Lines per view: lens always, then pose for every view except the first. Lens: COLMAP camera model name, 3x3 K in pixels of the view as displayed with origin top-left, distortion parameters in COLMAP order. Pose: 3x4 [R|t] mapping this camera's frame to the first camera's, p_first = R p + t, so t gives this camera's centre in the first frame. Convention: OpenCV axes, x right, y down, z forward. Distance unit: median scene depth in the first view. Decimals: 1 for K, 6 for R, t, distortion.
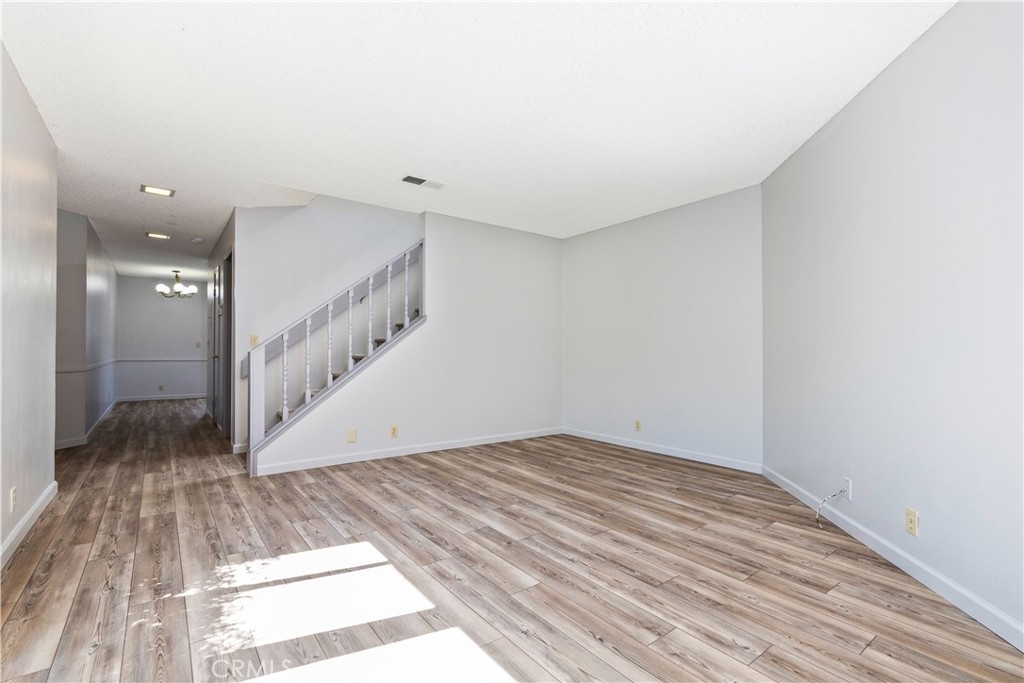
lens RADIAL K [[463.7, 0, 512.4], [0, 463.7, 344.5], [0, 0, 1]] dist [0.006160, 0.000413]
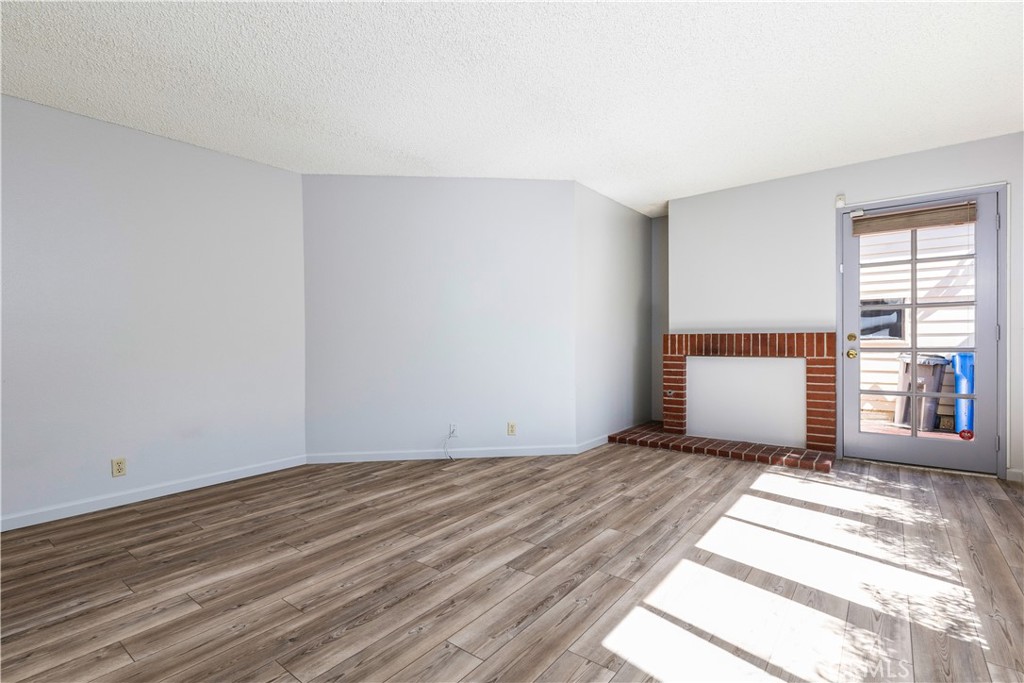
lens RADIAL K [[494.7, 0, 509.2], [0, 494.7, 339.3], [0, 0, 1]] dist [-0.006198, -0.003729]
pose [[-0.257794, -0.003462, 0.966194, -0.841431], [-0.002287, 0.999993, 0.002973, 0.010439], [-0.966197, -0.001443, -0.257801, 1.190665]]
